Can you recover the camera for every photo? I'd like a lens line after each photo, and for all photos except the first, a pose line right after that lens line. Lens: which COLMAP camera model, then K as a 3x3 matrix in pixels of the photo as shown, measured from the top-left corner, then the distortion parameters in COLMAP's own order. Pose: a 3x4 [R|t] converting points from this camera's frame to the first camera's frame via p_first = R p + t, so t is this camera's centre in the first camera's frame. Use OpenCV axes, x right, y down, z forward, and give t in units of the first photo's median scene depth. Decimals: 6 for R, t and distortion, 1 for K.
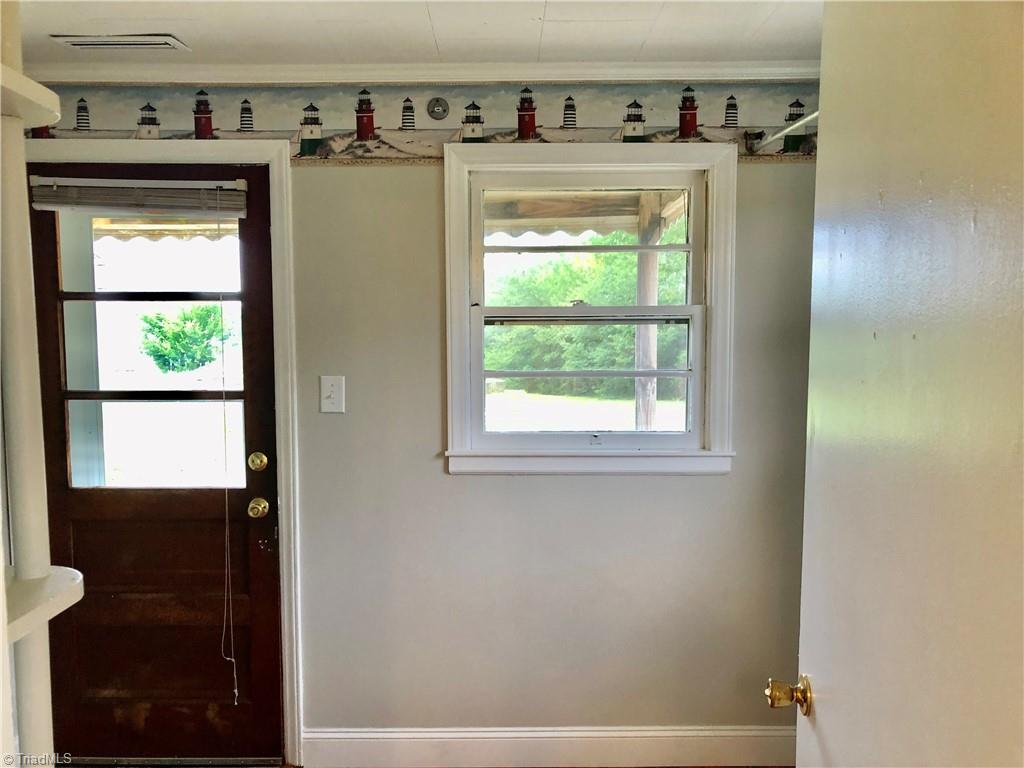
lens RADIAL K [[847.3, 0, 508.9], [0, 847.3, 397.9], [0, 0, 1]] dist [0.129499, -0.263943]
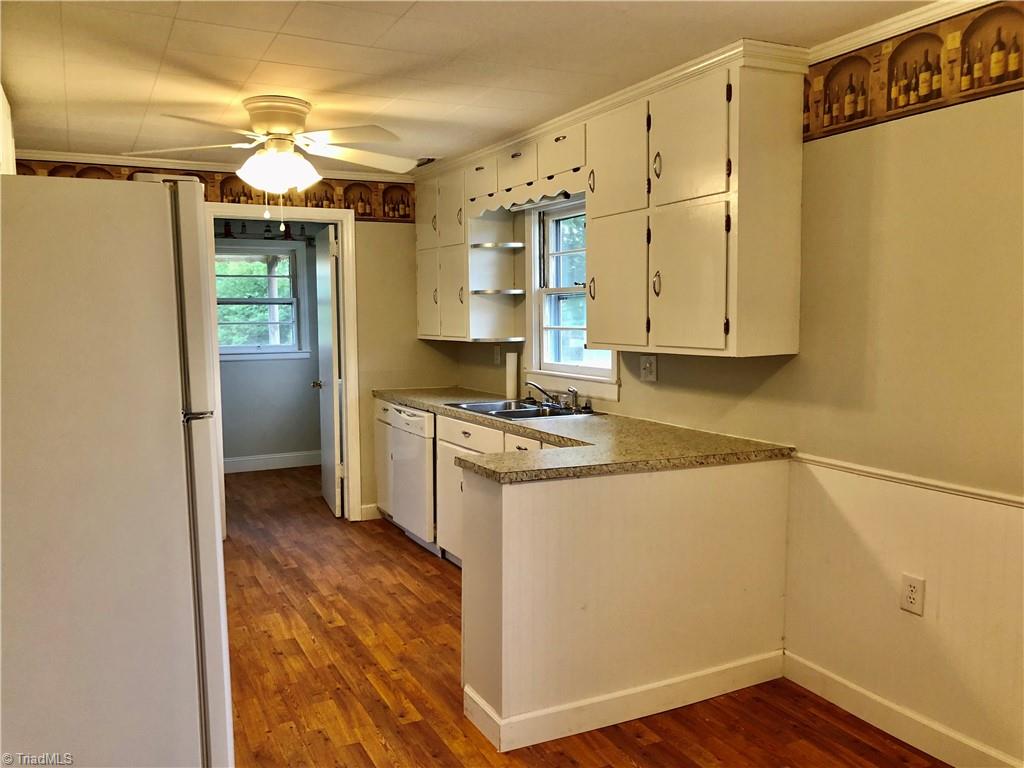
lens RADIAL K [[845.1, 0, 512.0], [0, 845.1, 384.0], [0, 0, 1]] dist [0.000067, -0.000311]
pose [[0.899806, -0.043662, 0.434101, -0.356614], [0.041179, 0.999037, 0.015127, 0.163335], [-0.434343, 0.004265, 0.900737, -1.825522]]
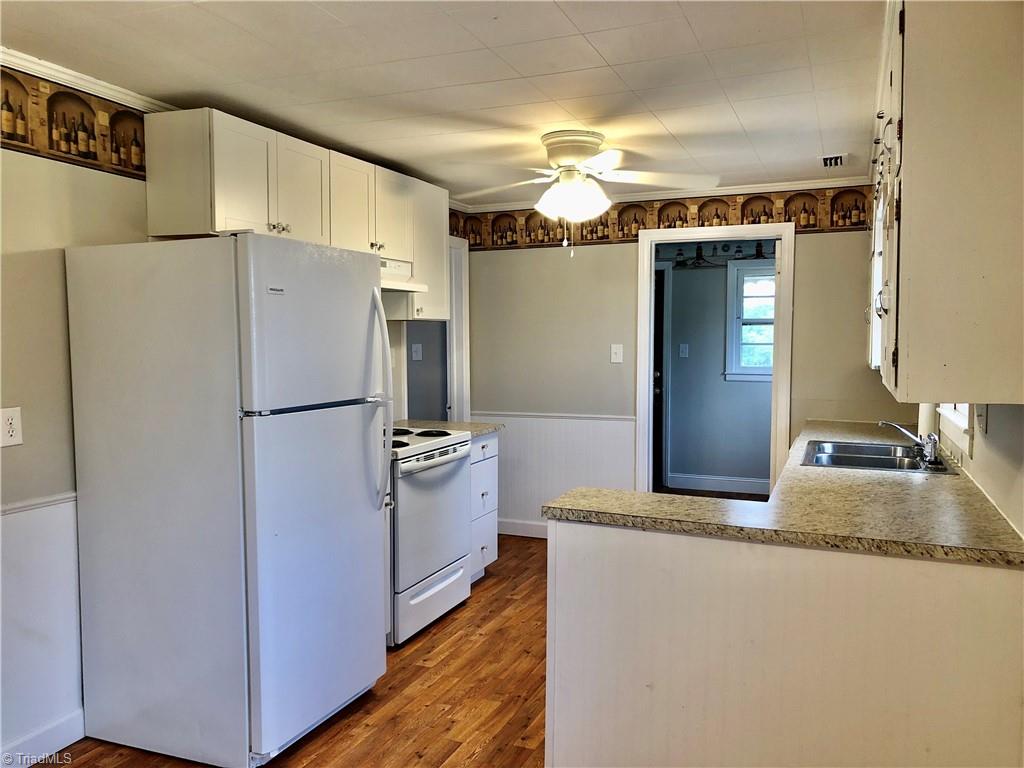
lens RADIAL K [[847.3, 0, 508.9], [0, 847.3, 397.9], [0, 0, 1]] dist [0.129499, -0.263943]
pose [[0.923674, 0.028326, -0.382131, 0.339091], [-0.029152, 0.999568, 0.003629, 0.158377], [0.382069, 0.007788, 0.924101, -1.819205]]
